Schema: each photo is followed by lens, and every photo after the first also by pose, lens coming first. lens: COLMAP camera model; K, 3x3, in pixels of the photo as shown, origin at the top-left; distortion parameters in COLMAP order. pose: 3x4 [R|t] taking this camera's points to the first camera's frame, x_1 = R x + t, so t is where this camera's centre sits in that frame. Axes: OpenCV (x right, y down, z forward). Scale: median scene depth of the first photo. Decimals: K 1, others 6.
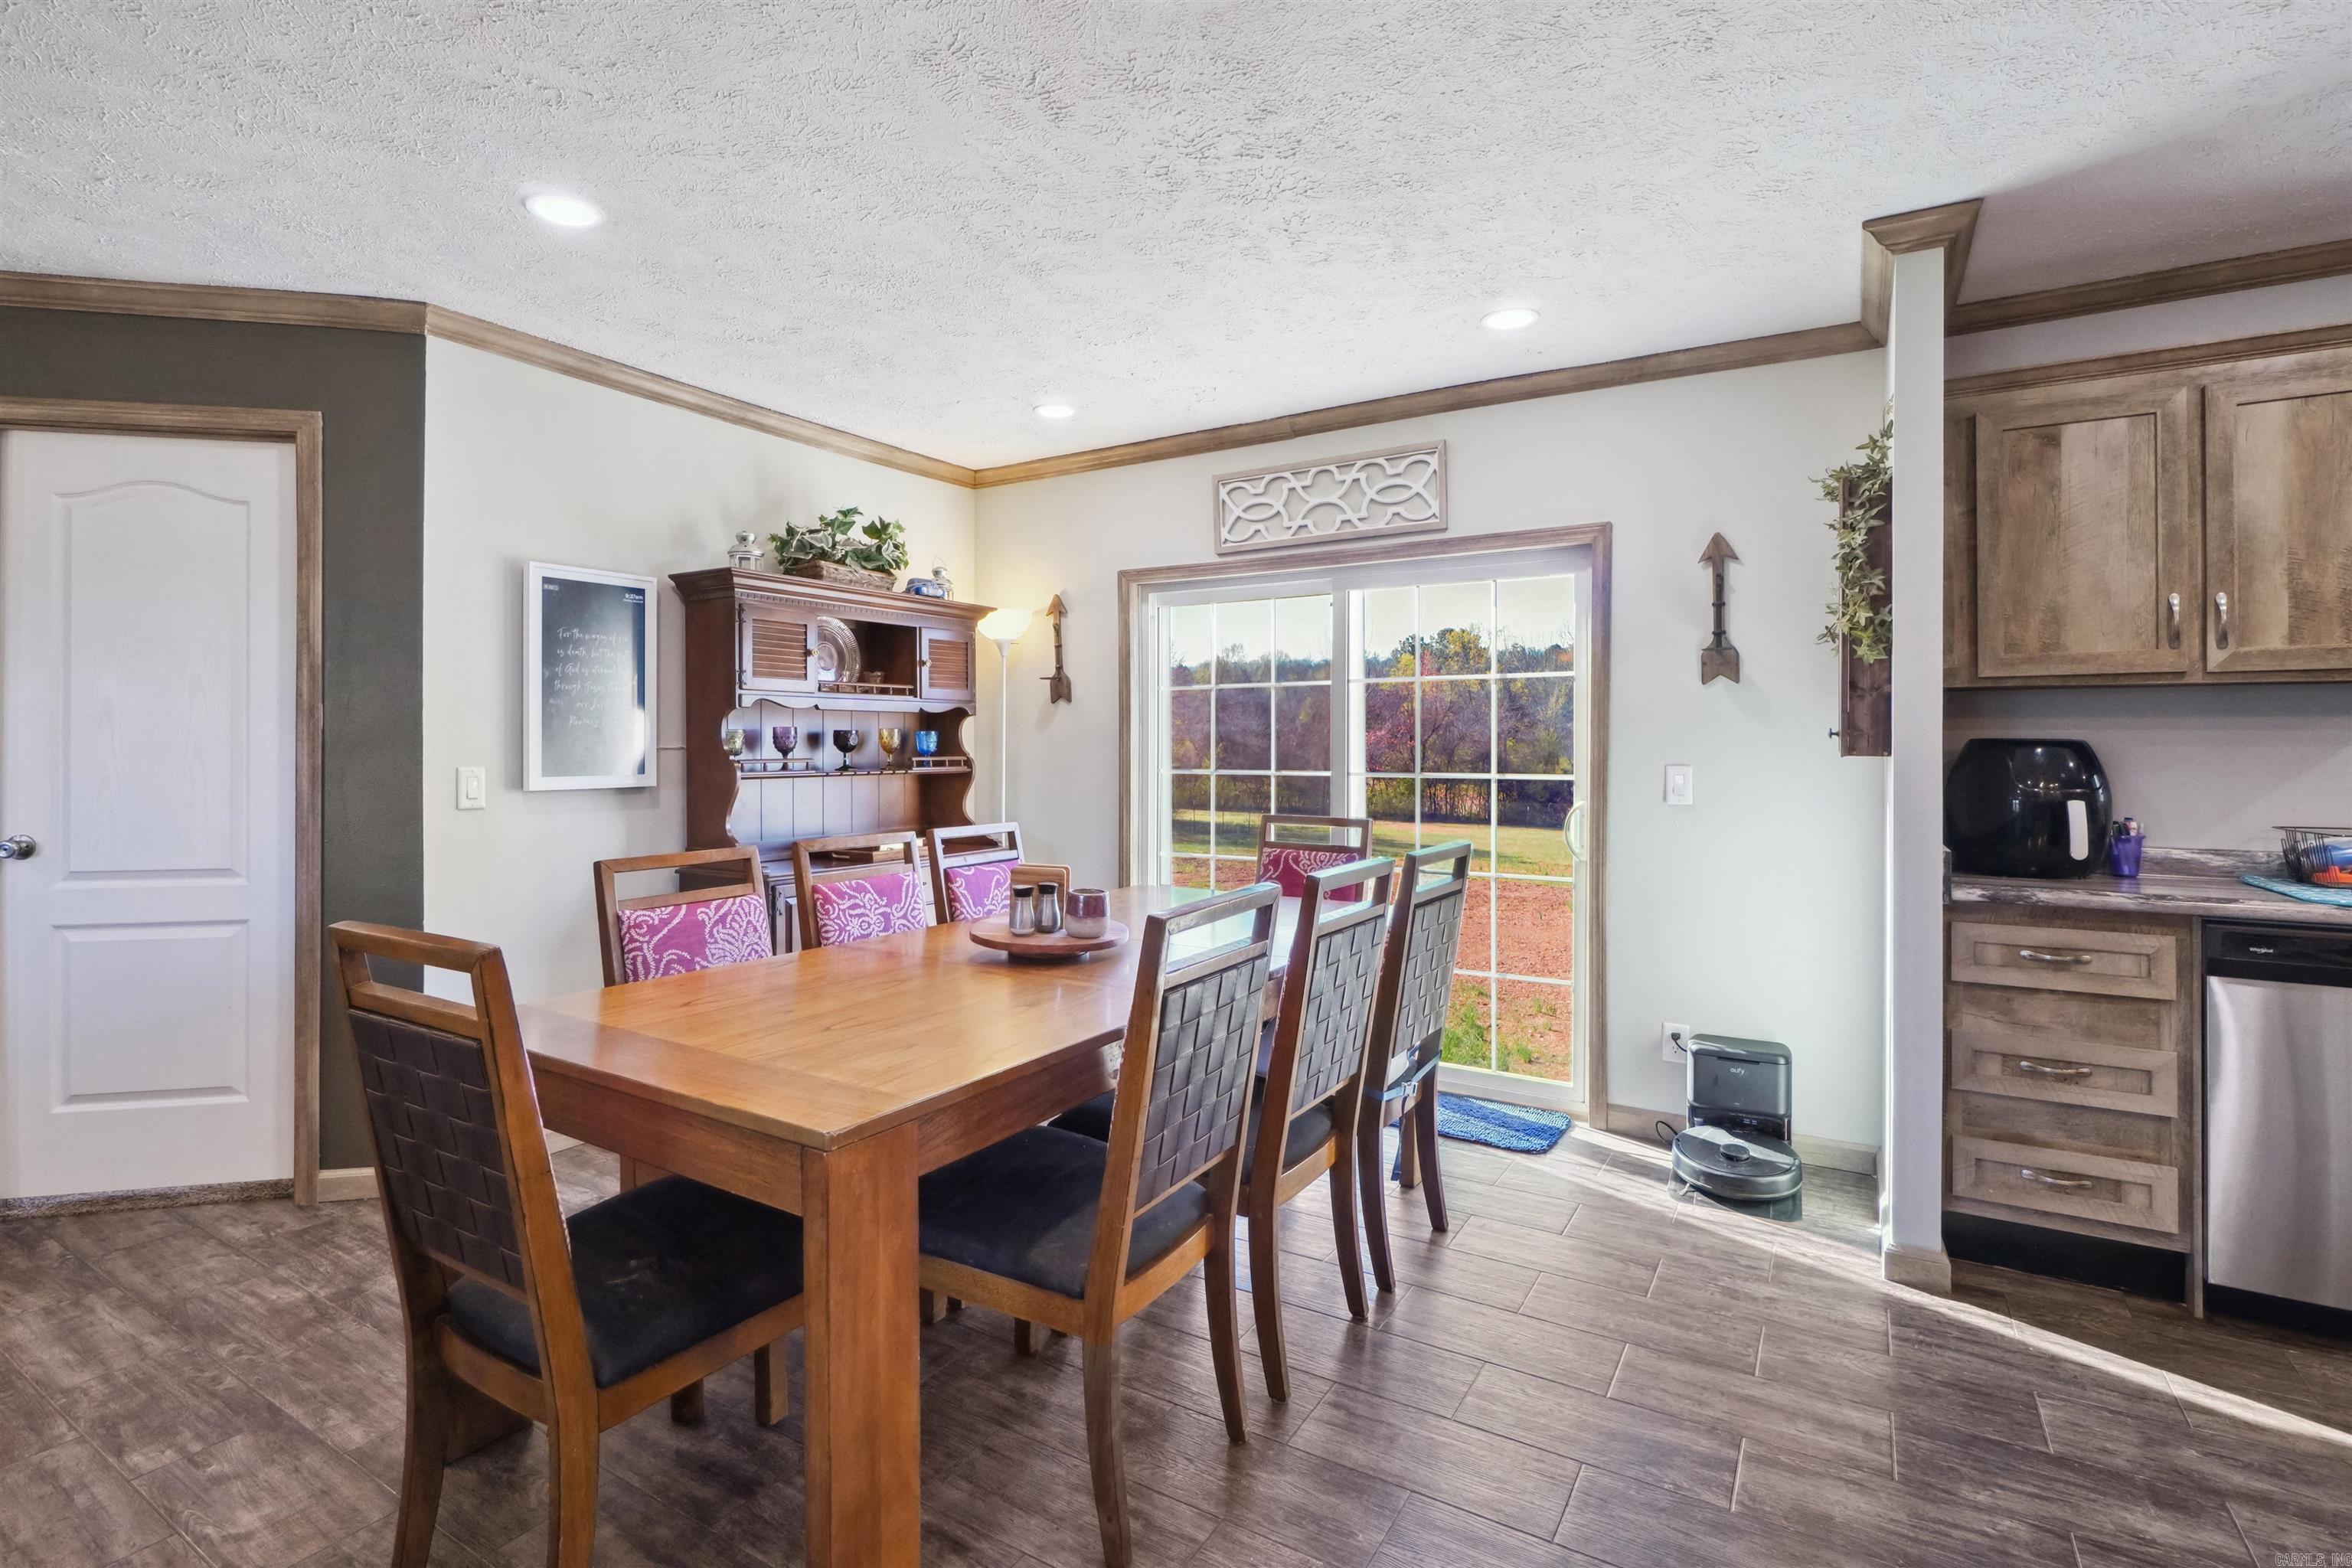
lens RADIAL K [[1110.1, 0, 1164.8], [0, 1110.1, 721.0], [0, 0, 1]] dist [-0.010700, -0.000446]
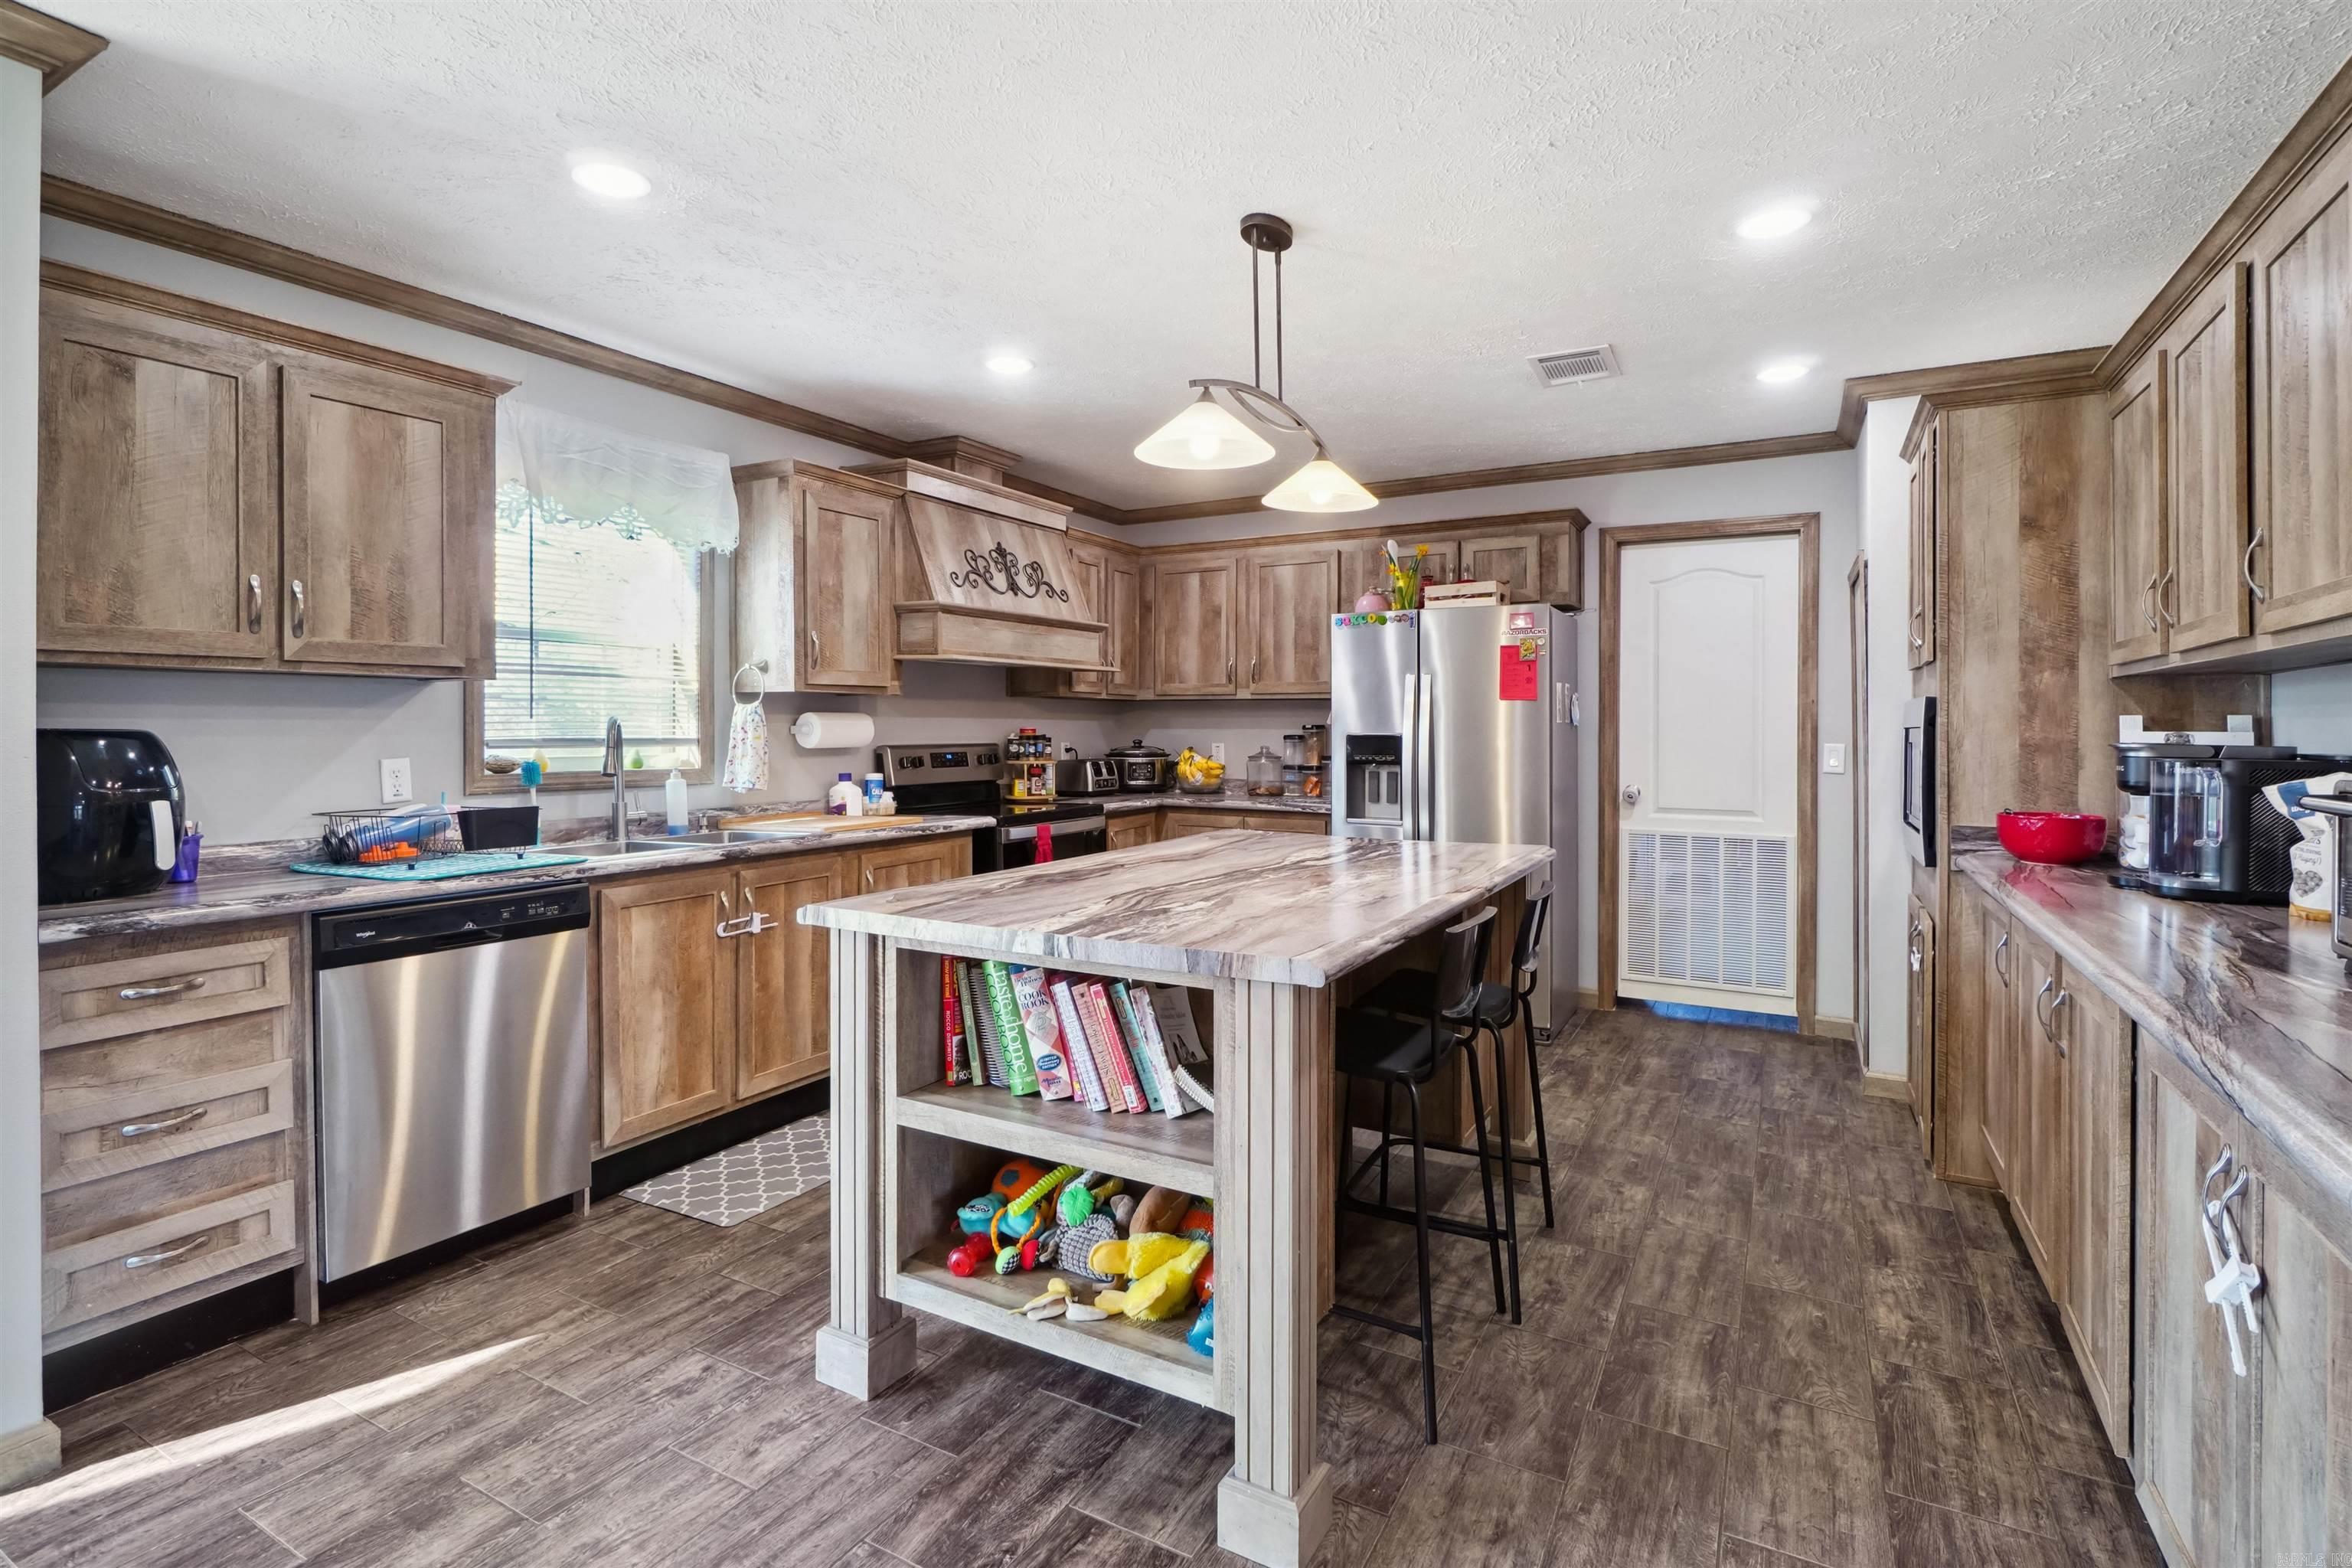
lens RADIAL K [[1110.1, 0, 1164.8], [0, 1110.1, 721.0], [0, 0, 1]] dist [-0.010700, -0.000446]
pose [[-0.022944, 0.005574, 0.999721, -0.047536], [-0.013484, 0.999892, -0.005884, 0.004825], [-0.999646, -0.013615, -0.022867, 0.254312]]
